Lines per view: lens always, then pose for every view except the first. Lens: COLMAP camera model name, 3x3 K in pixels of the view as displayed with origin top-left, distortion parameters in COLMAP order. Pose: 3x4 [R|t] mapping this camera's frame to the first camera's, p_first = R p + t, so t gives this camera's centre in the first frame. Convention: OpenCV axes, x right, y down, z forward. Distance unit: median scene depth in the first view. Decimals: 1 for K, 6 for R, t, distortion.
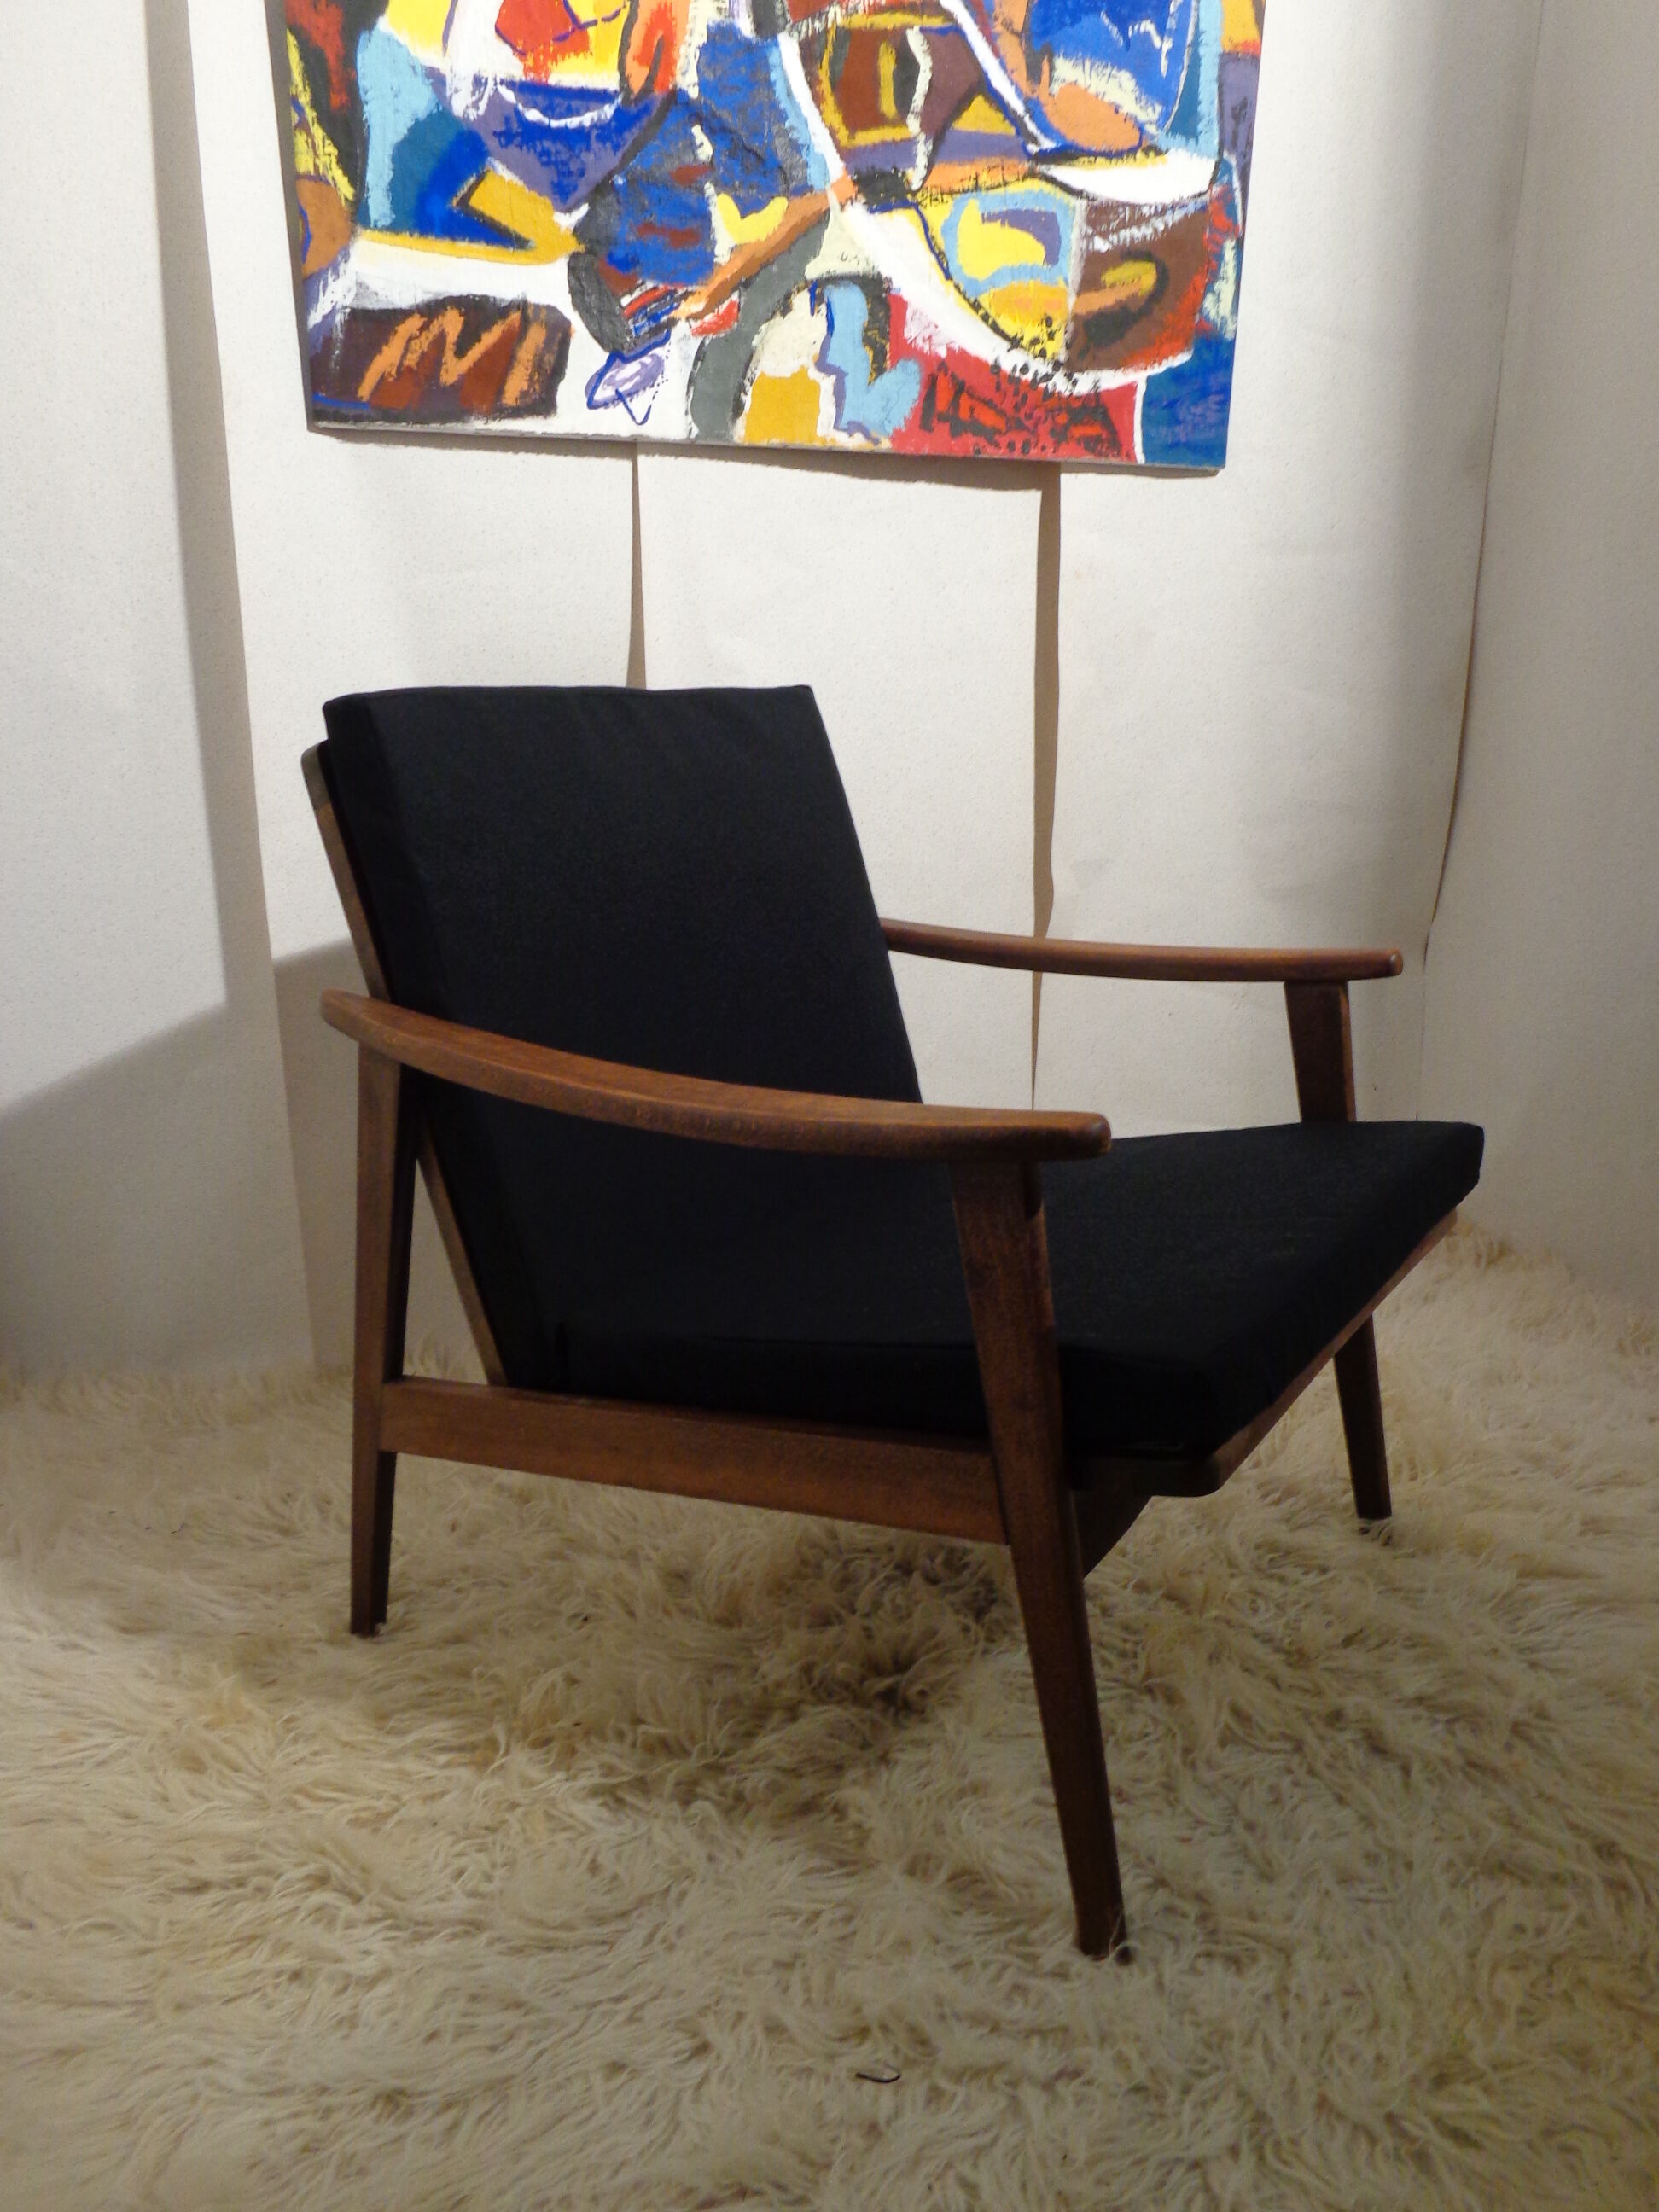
lens RADIAL K [[1653.9, 0, 806.6], [0, 1653.9, 1106.1], [0, 0, 1]] dist [-0.006598, 0.002378]
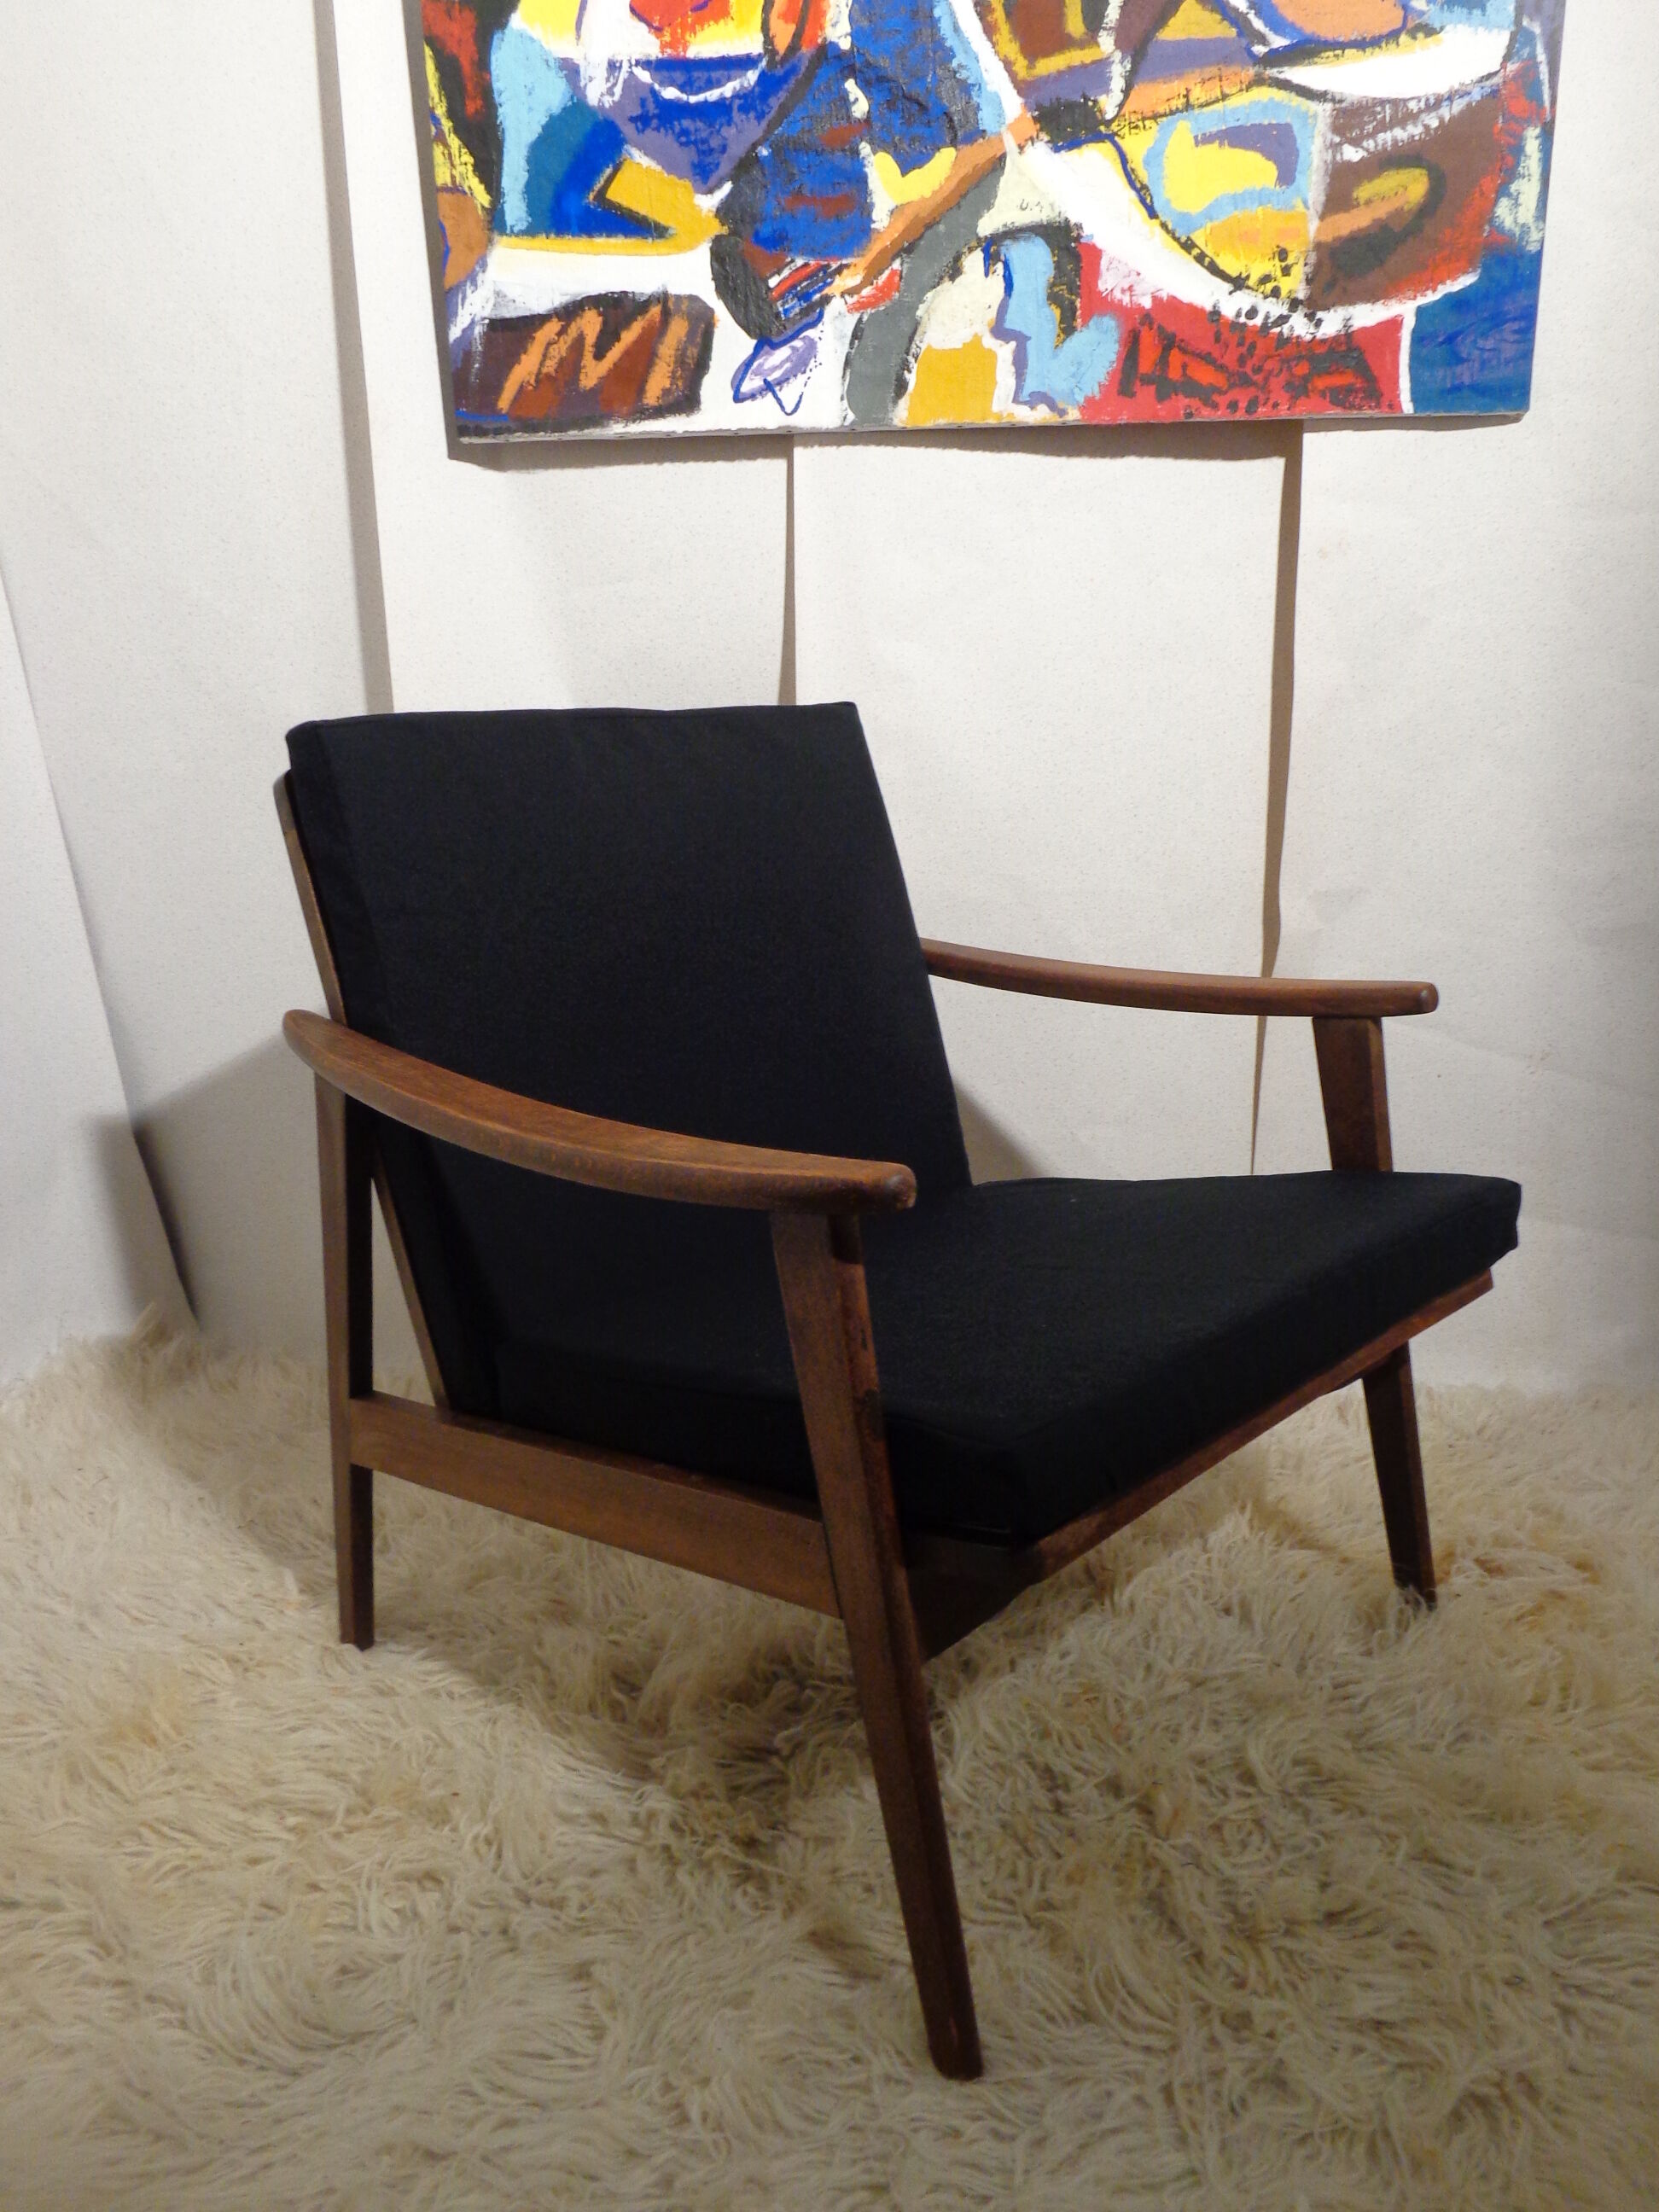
lens RADIAL K [[1637.3, 0, 821.0], [0, 1637.3, 1109.3], [0, 0, 1]] dist [-0.006408, -0.004282]
pose [[0.935101, 0.070804, -0.347236, 0.270738], [-0.066771, 0.997490, 0.023582, -0.047564], [0.348034, 0.001134, 0.937481, 0.150171]]
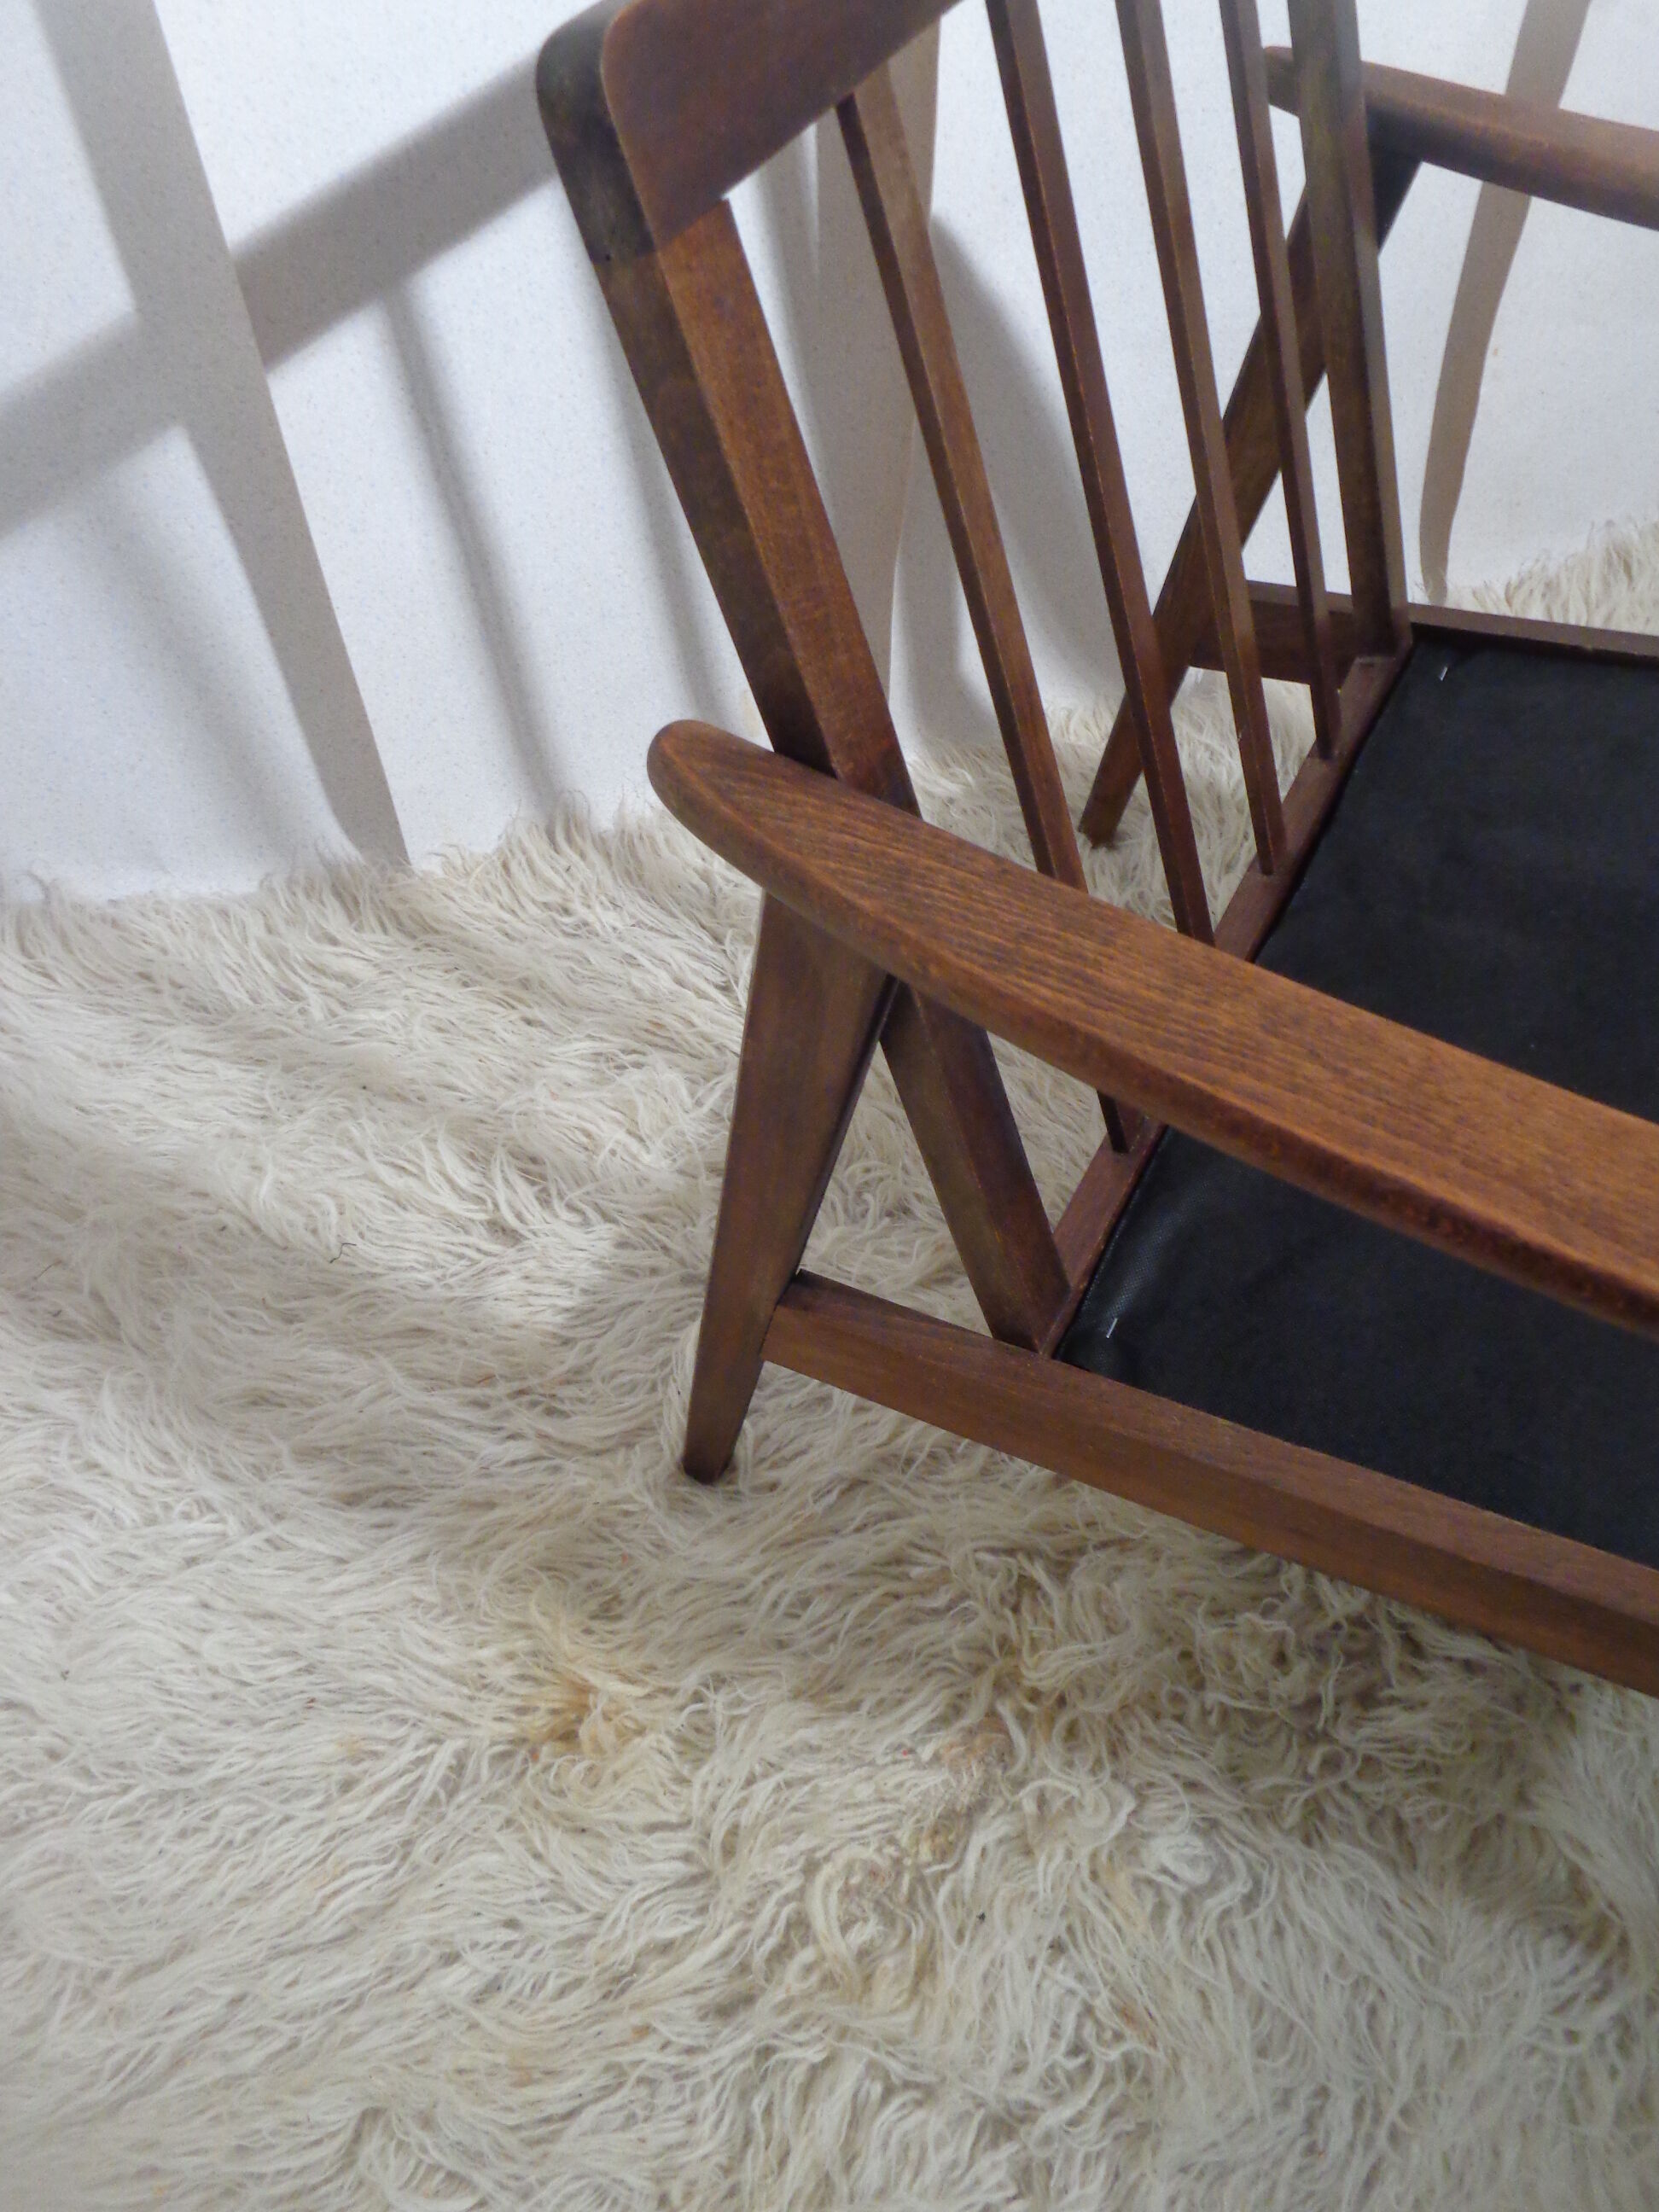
lens RADIAL K [[1644.6, 0, 822.5], [0, 1644.6, 1097.2], [0, 0, 1]] dist [-0.007562, 0.008798]
pose [[0.993484, -0.088323, 0.072027, -0.210038], [0.026031, 0.791141, 0.611079, -0.178272], [-0.110956, -0.605222, 0.788286, 0.453567]]
